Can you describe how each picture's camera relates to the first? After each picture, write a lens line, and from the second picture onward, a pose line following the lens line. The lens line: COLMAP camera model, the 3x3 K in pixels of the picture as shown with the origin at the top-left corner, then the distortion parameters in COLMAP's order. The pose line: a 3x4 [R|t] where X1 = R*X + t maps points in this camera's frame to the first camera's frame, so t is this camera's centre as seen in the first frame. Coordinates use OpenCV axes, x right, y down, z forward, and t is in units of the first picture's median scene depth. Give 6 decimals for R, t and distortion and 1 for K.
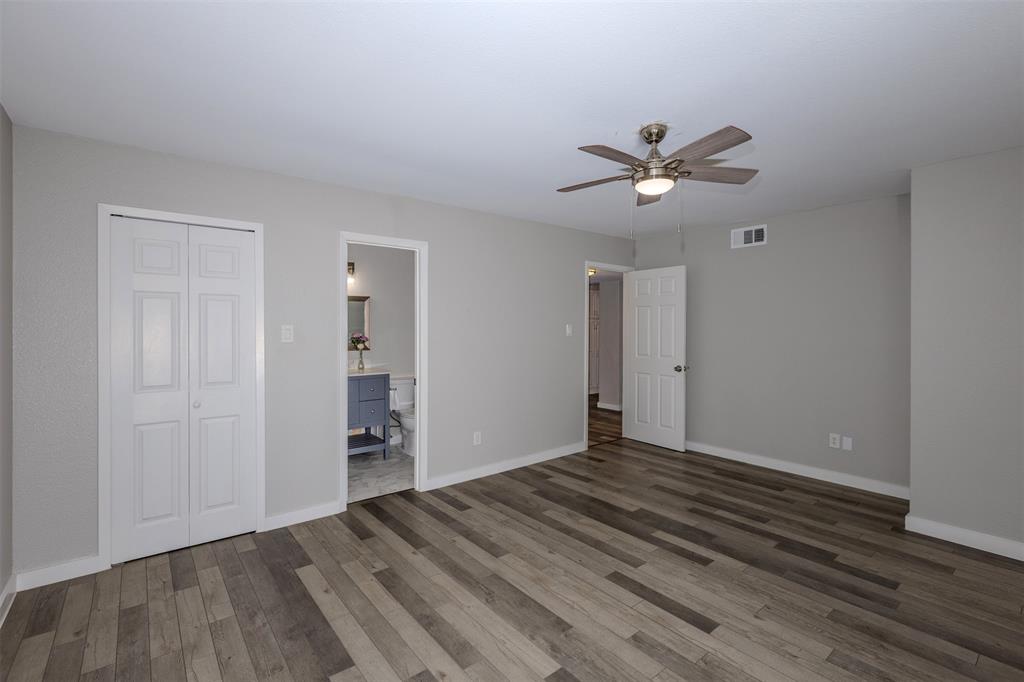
lens RADIAL K [[469.6, 0, 513.5], [0, 469.6, 334.6], [0, 0, 1]] dist [0.001828, 0.000180]
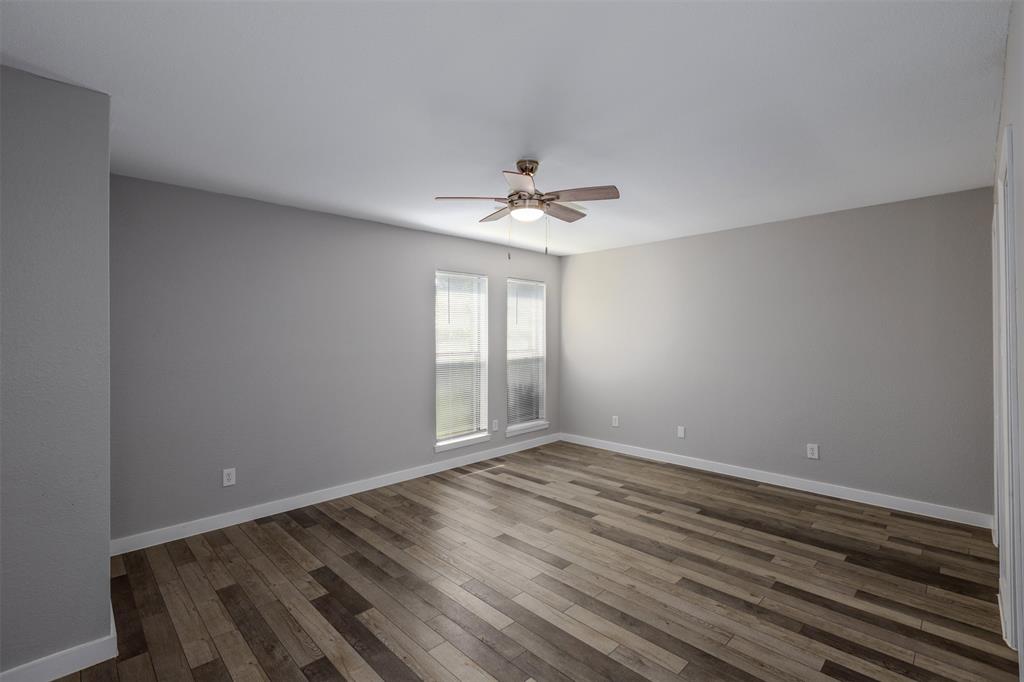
lens RADIAL K [[469.6, 0, 506.6], [0, 469.6, 341.5], [0, 0, 1]] dist [0.001828, 0.000180]
pose [[-0.995902, 0.006011, -0.090239, 0.436548], [0.003732, 0.999670, 0.025397, -0.037369], [0.090362, 0.024956, -0.995596, 2.036930]]
